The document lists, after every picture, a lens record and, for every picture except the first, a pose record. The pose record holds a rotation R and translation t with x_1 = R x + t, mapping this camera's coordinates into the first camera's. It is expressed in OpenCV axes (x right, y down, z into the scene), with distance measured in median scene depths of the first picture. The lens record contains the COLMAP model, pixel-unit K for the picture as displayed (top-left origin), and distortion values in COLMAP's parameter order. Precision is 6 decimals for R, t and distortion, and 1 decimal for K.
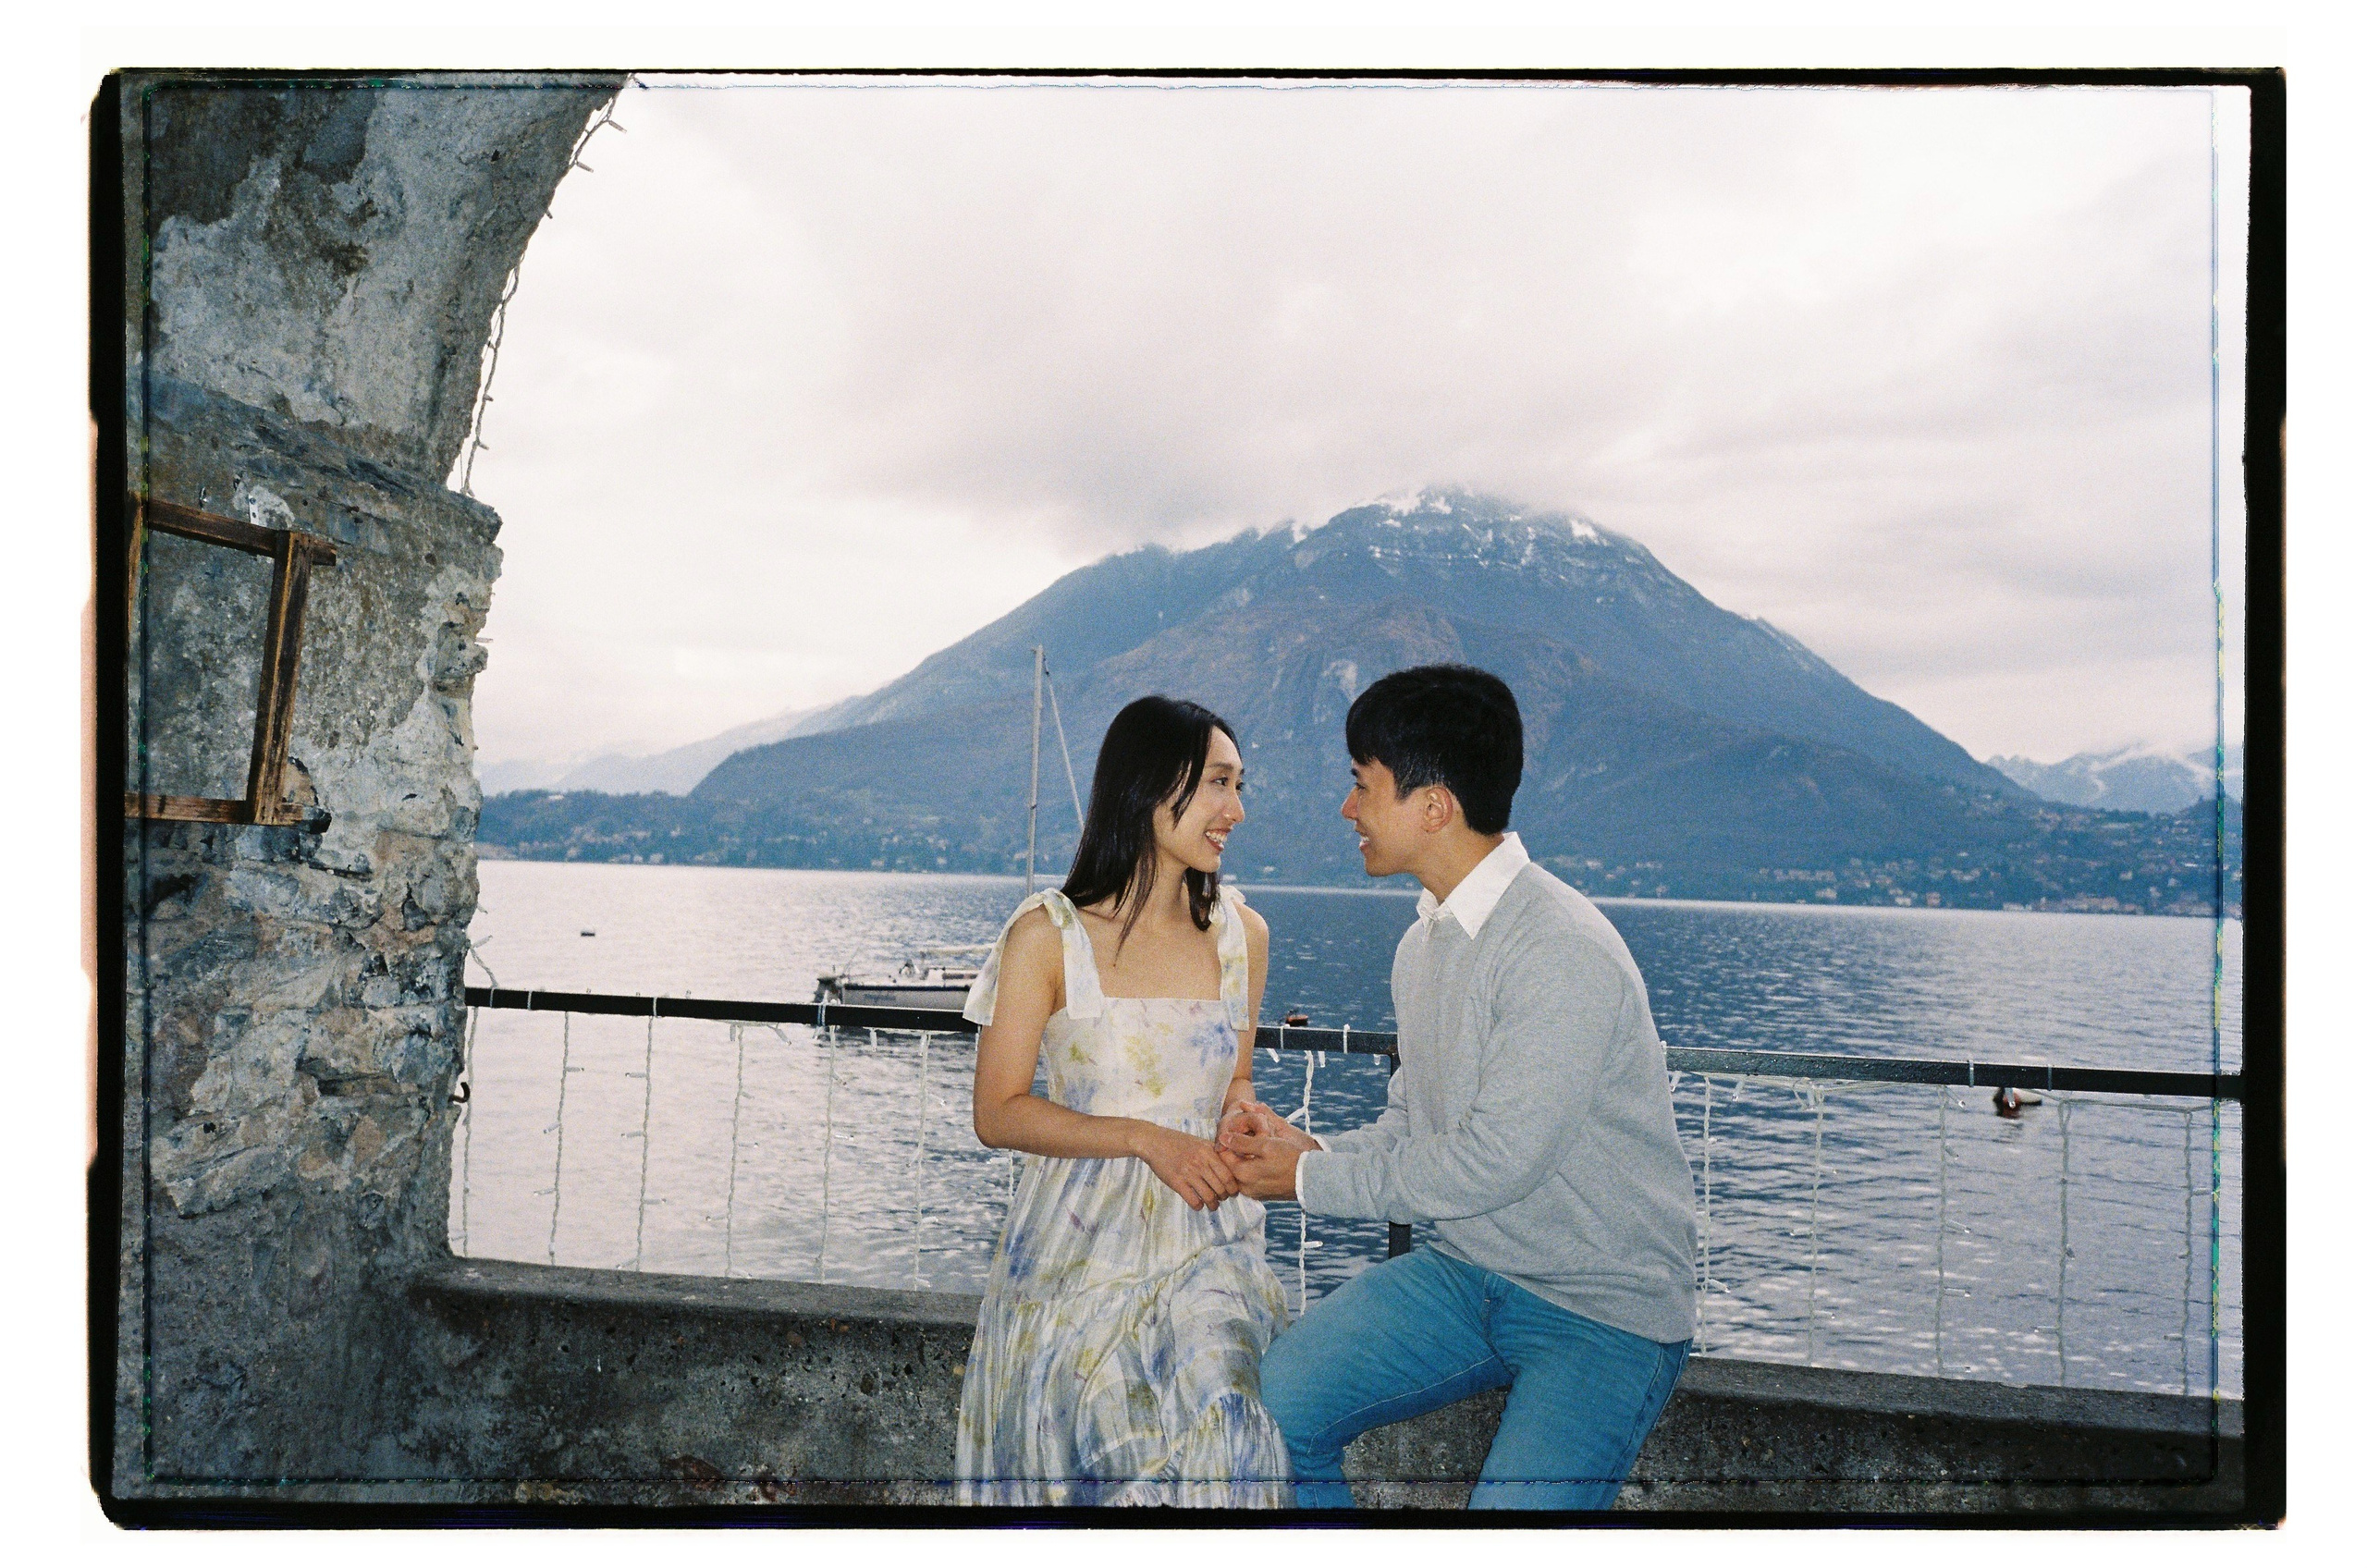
lens RADIAL K [[1945.0, 0, 1170.7], [0, 1945.0, 781.6], [0, 0, 1]] dist [0.050374, -0.032611]
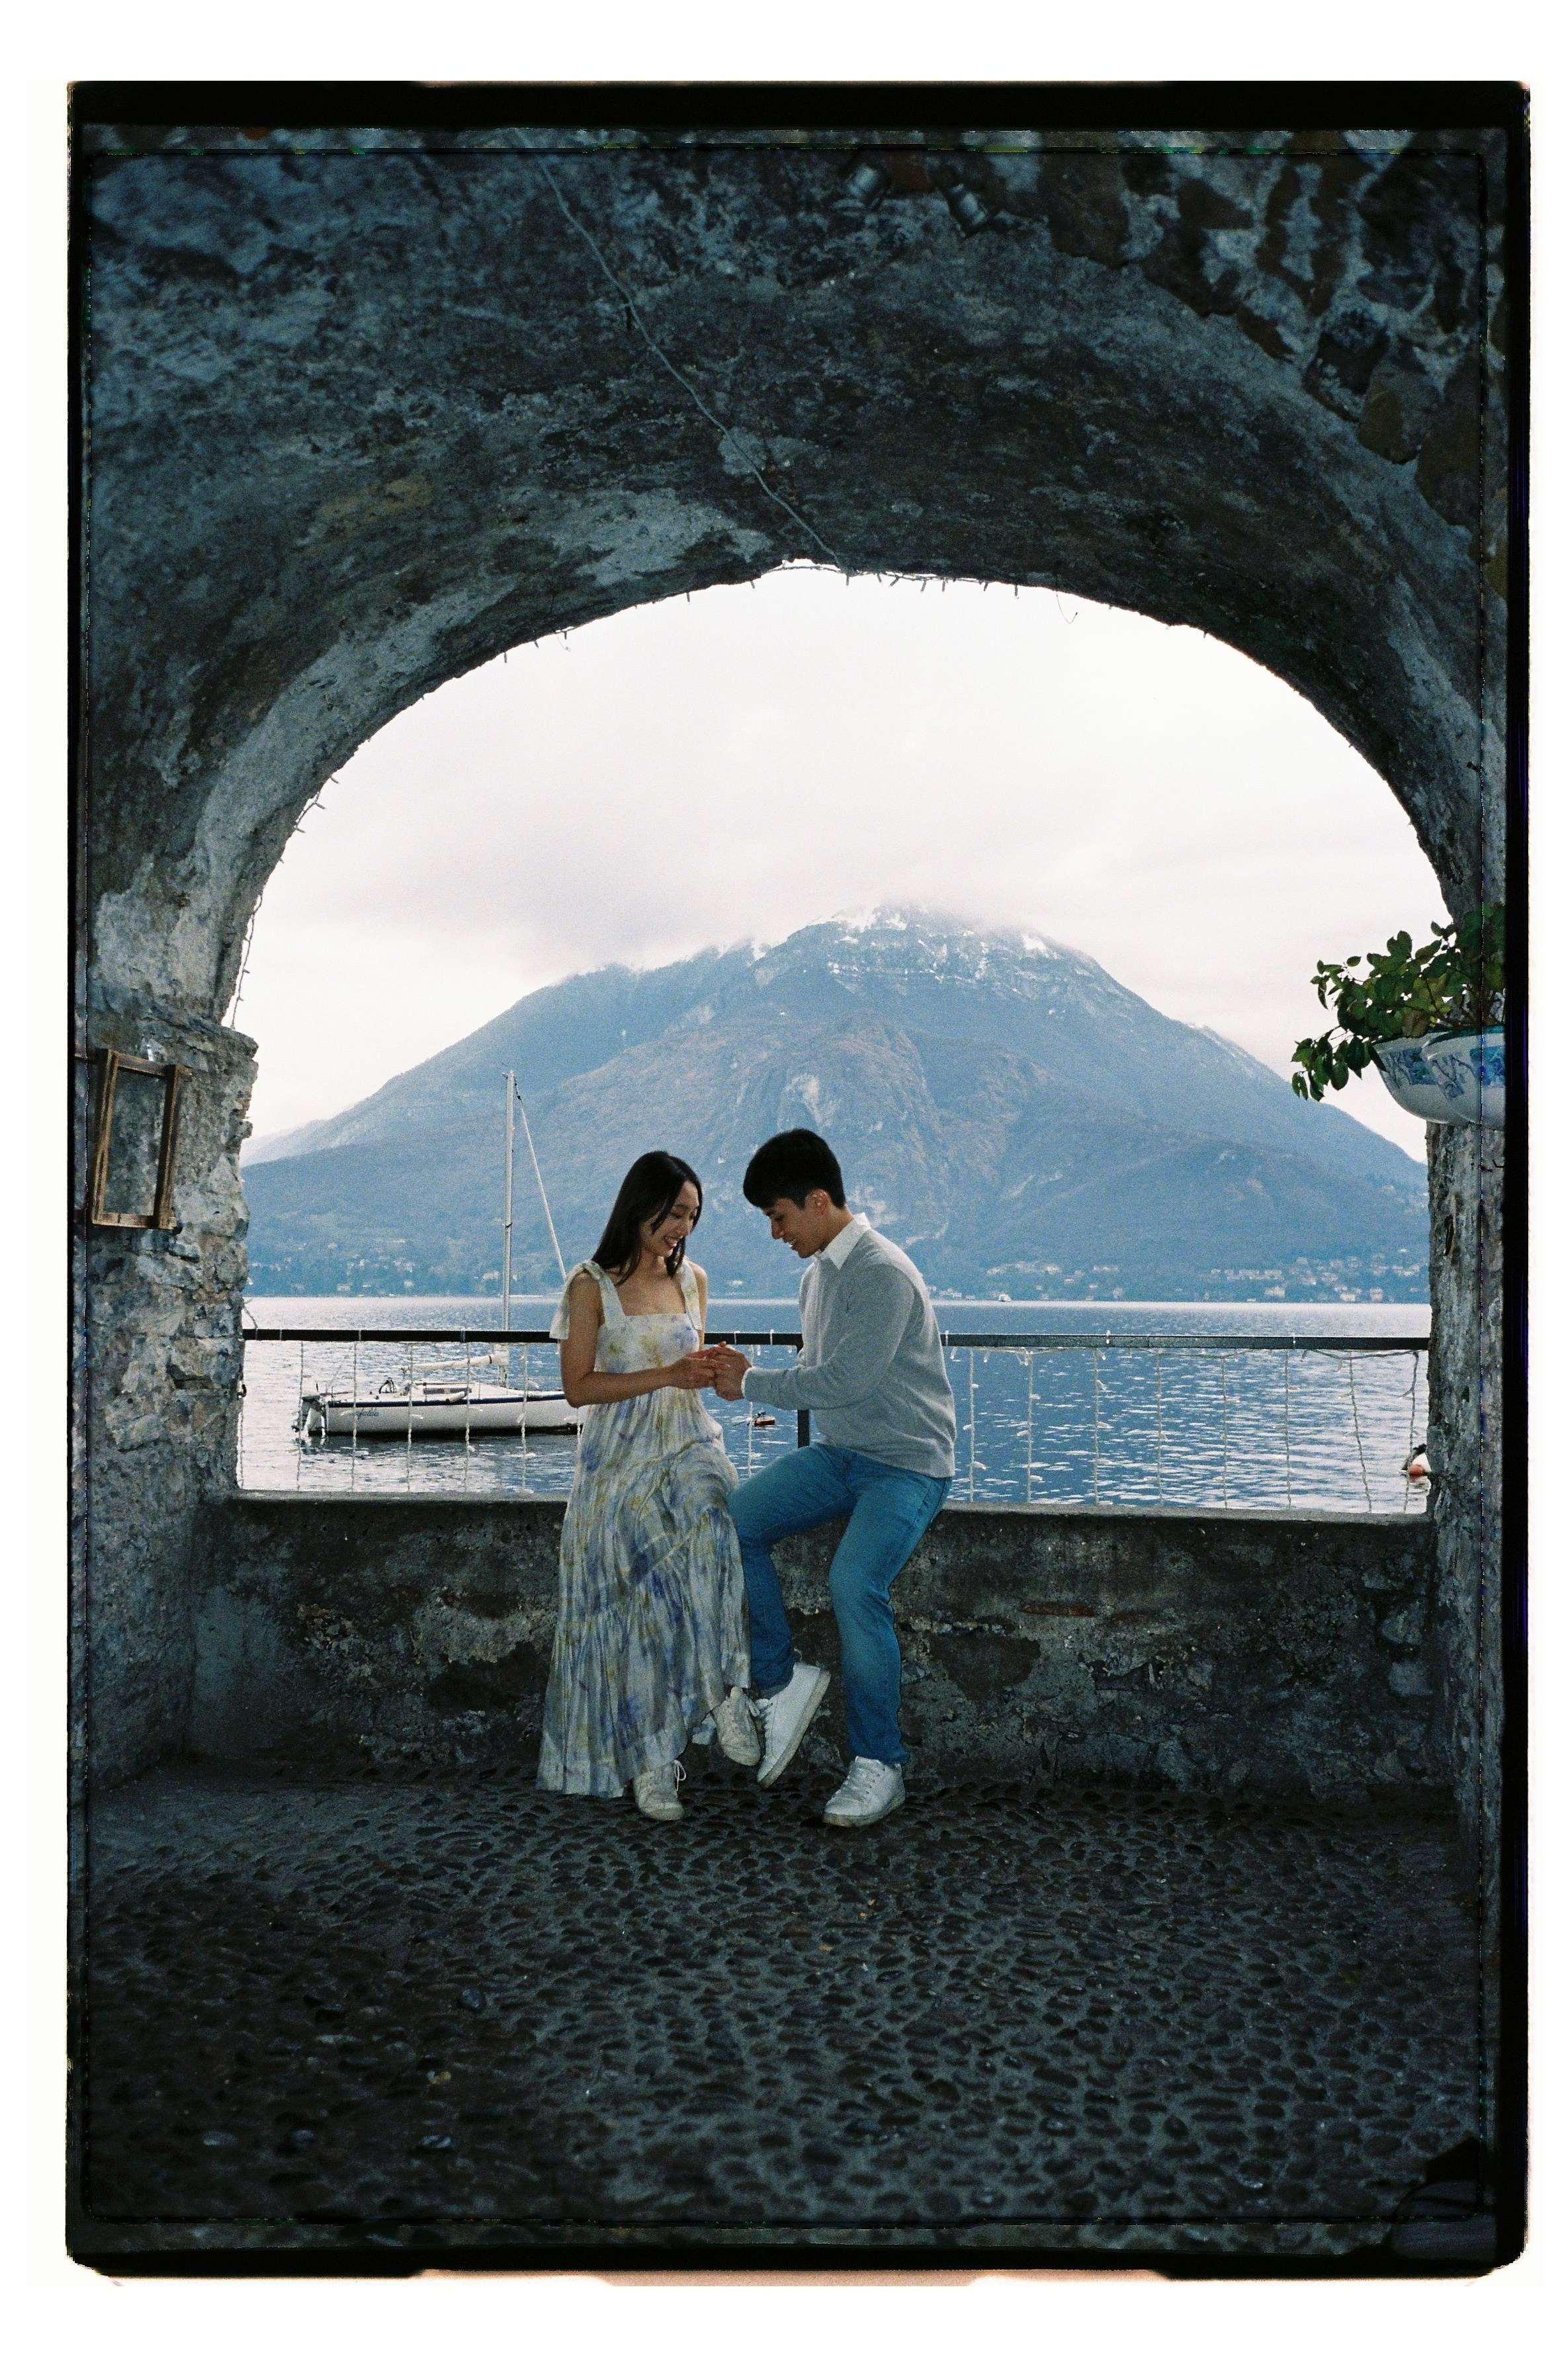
lens RADIAL K [[1945.1, 0, 776.2], [0, 1945.1, 1191.4], [0, 0, 1]] dist [0.050374, -0.032611]
pose [[0.997160, -0.023600, 0.071522, -0.025022], [0.023809, 0.999714, -0.002070, 0.003799], [-0.071453, 0.003767, 0.997437, -0.673586]]
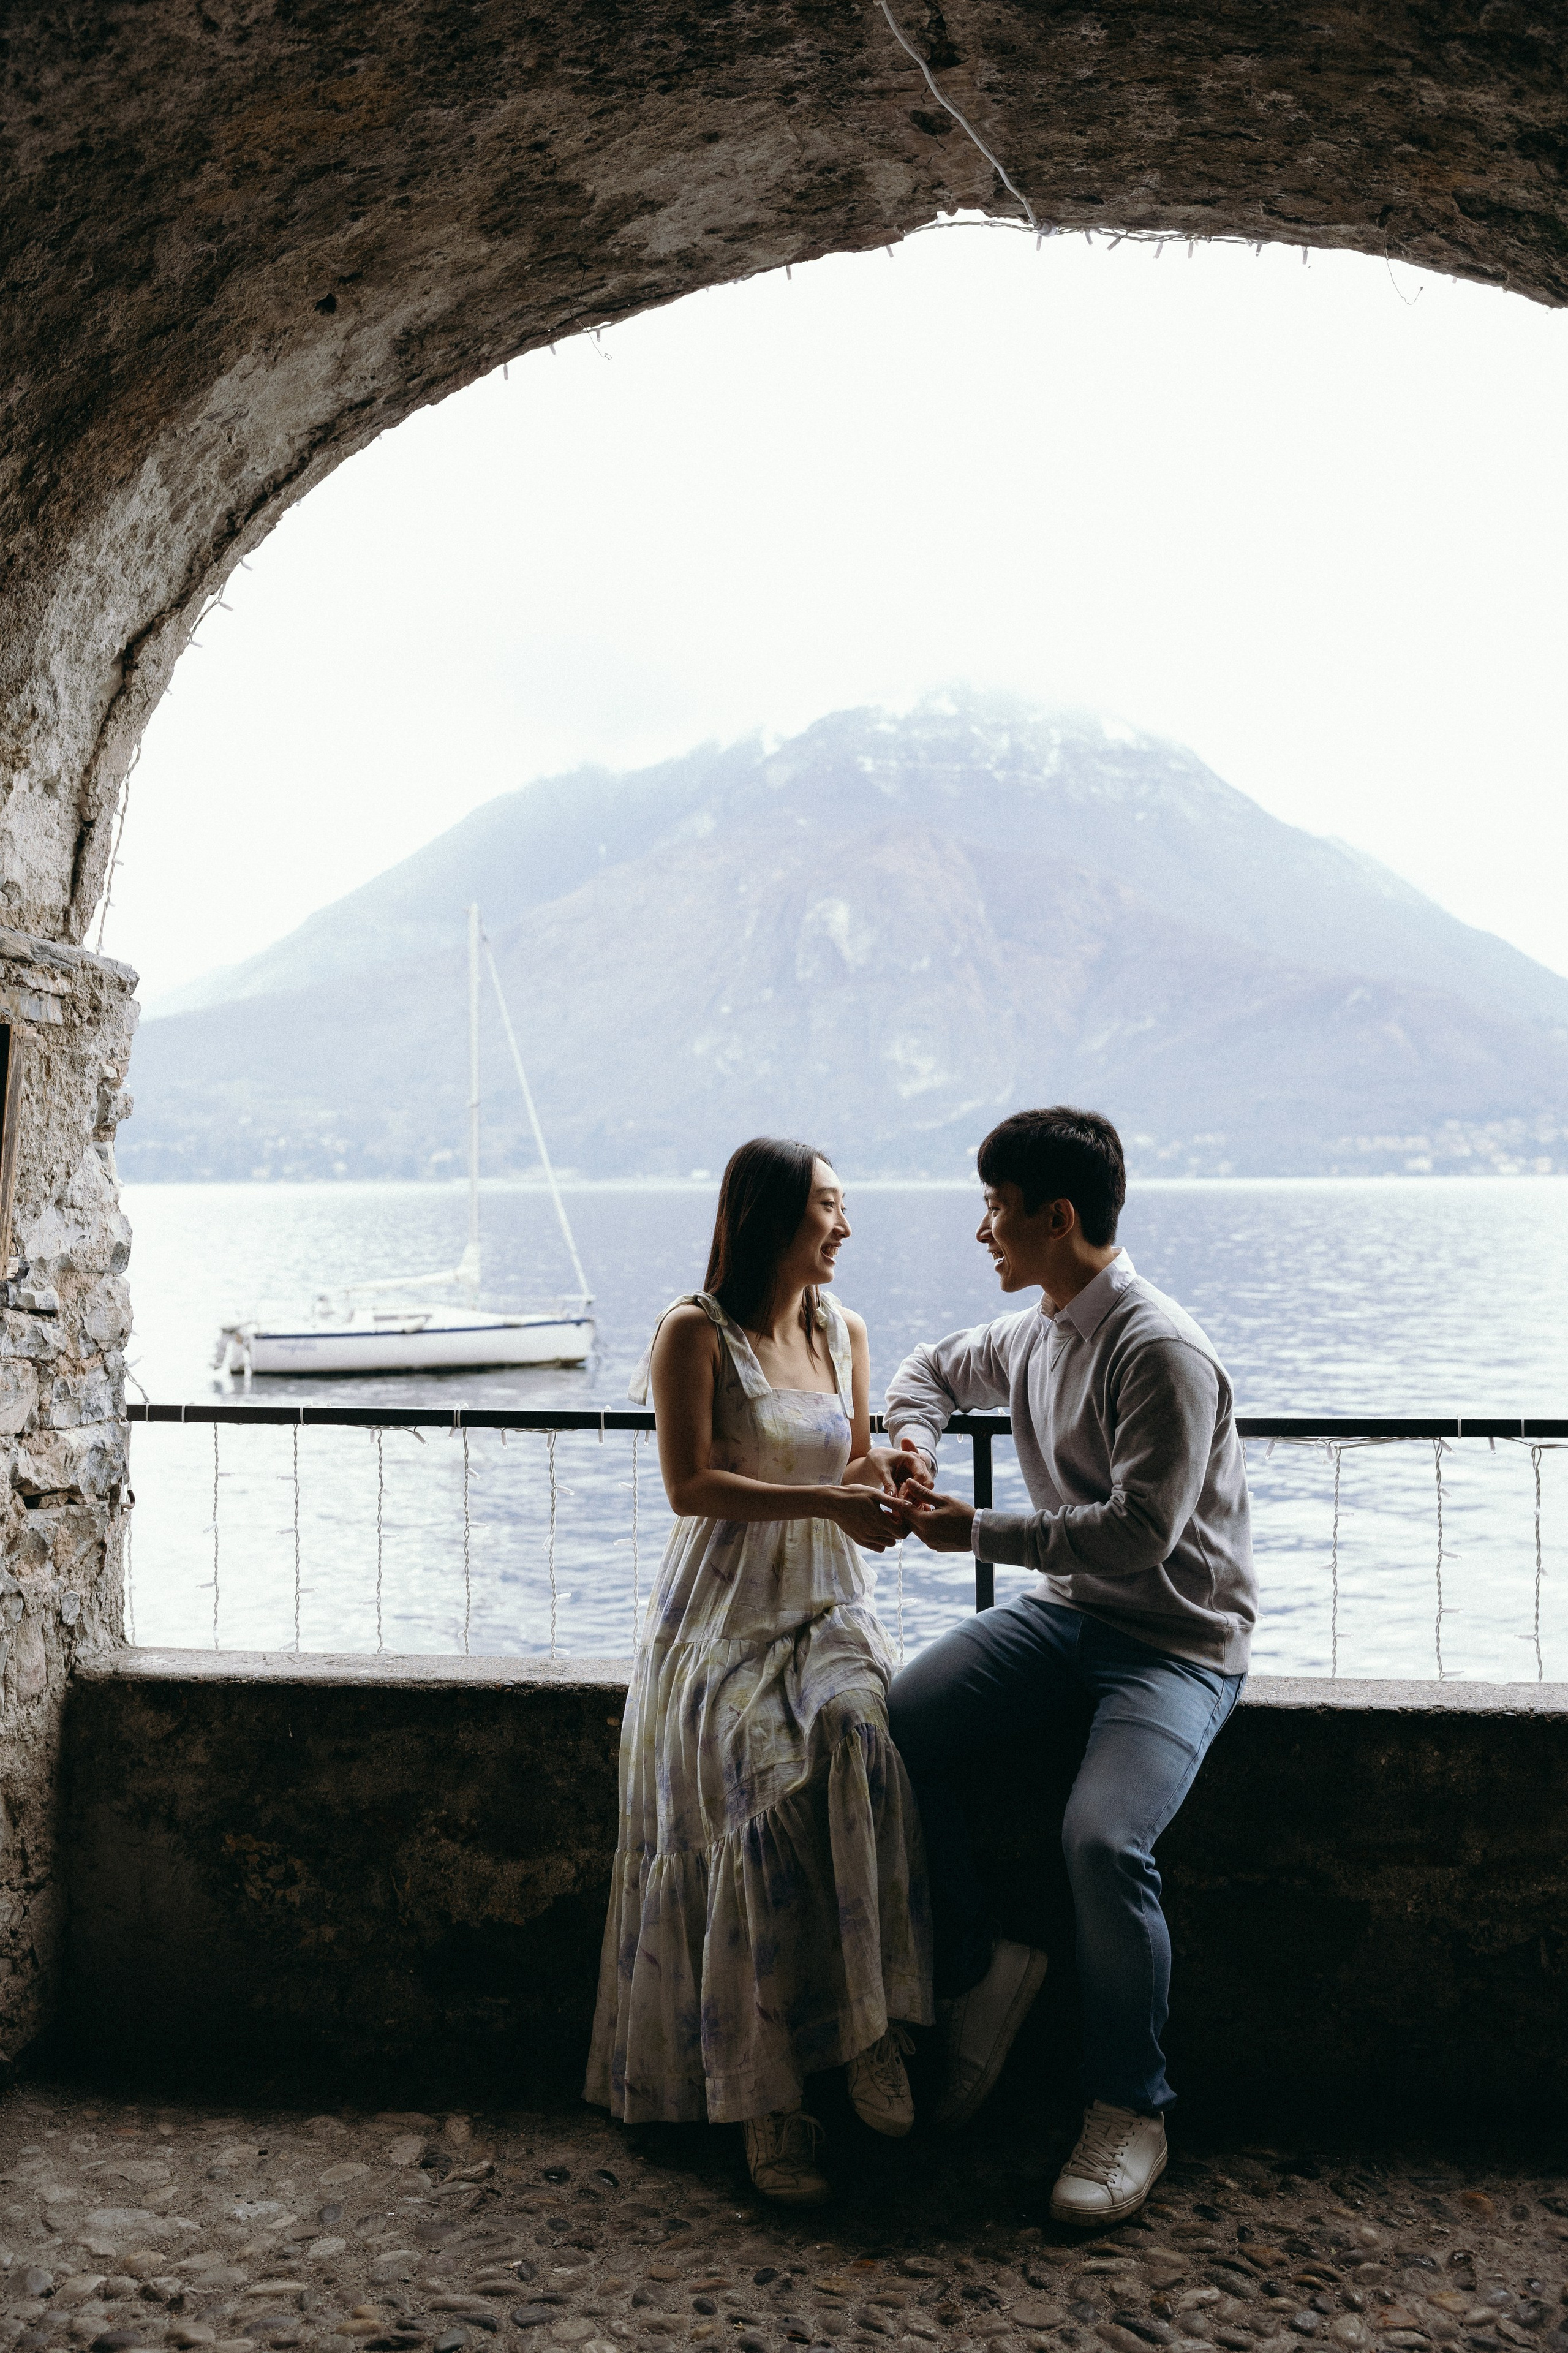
lens RADIAL K [[2422.3, 0, 778.5], [0, 2422.3, 1162.4], [0, 0, 1]] dist [-0.028818, 0.000000]
pose [[0.997216, -0.039074, 0.063513, -0.075914], [0.036135, 0.998251, 0.046795, -0.079443], [-0.065230, -0.044370, 0.996883, -0.360726]]
